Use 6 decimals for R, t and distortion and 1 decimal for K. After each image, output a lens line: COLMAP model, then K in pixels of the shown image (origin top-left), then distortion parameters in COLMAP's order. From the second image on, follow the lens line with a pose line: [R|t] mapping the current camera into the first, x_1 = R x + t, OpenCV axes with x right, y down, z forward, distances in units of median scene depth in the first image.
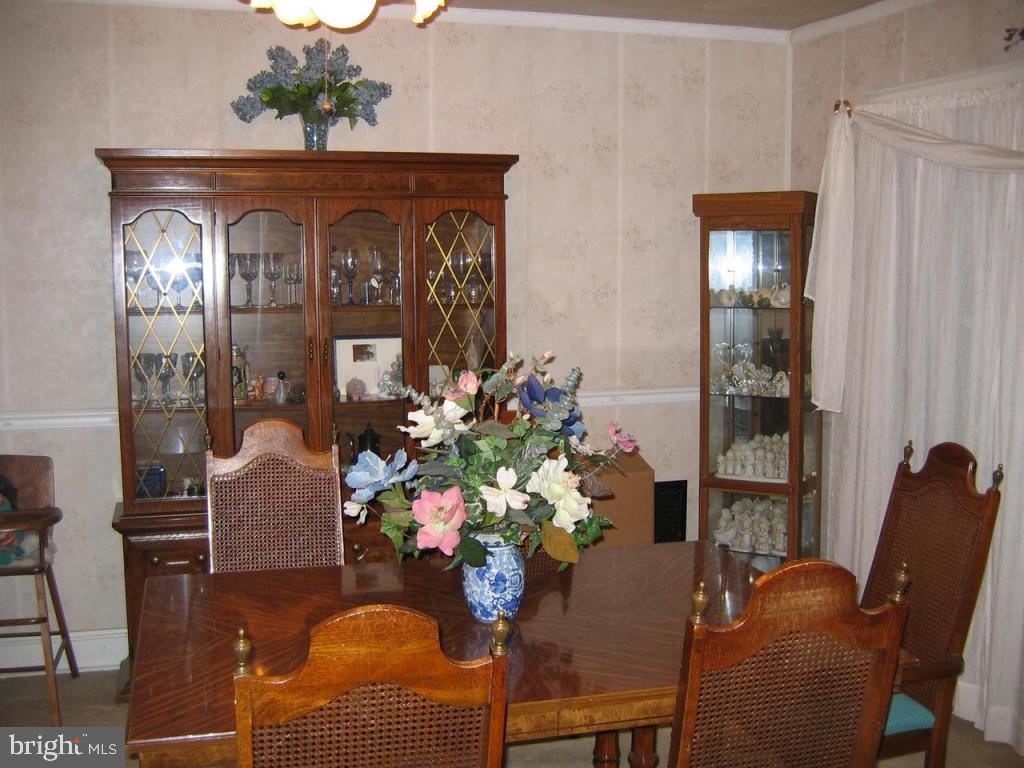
lens RADIAL K [[1121.1, 0, 520.3], [0, 1121.1, 381.1], [0, 0, 1]] dist [-0.159663, 0.123038]
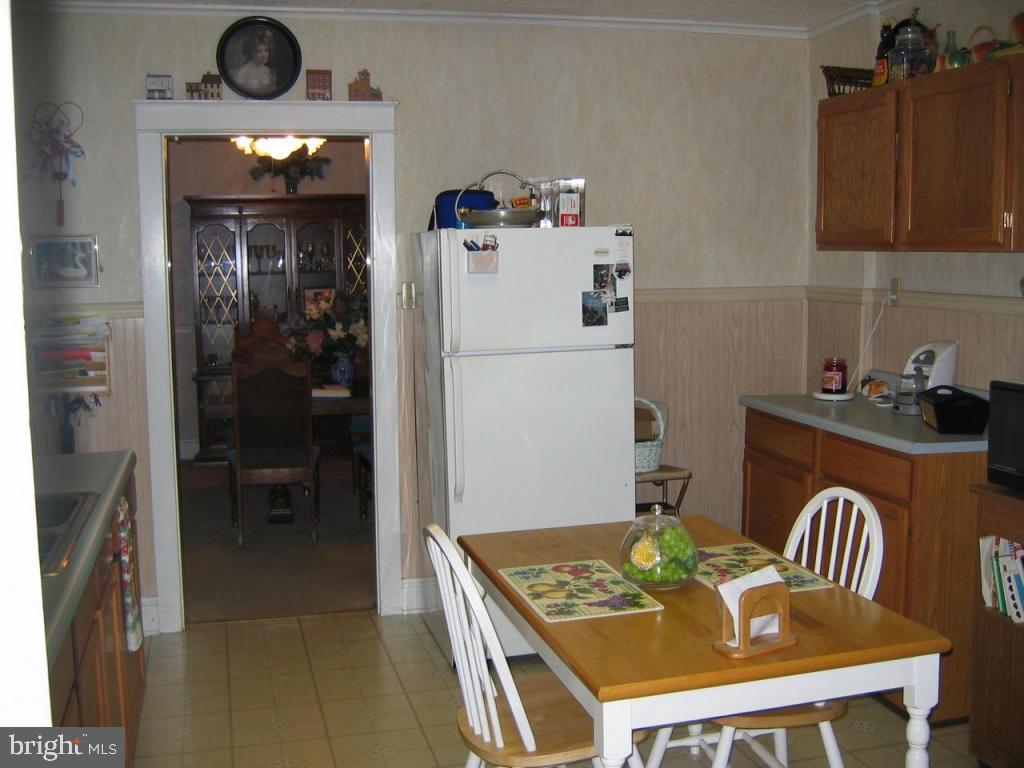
lens RADIAL K [[1121.1, 0, 520.3], [0, 1121.1, 381.1], [0, 0, 1]] dist [-0.159663, 0.123038]
pose [[0.997970, -0.009456, -0.062975, 0.354691], [0.009717, 0.999945, 0.003851, 0.128052], [0.062935, -0.004455, 0.998008, -0.984406]]
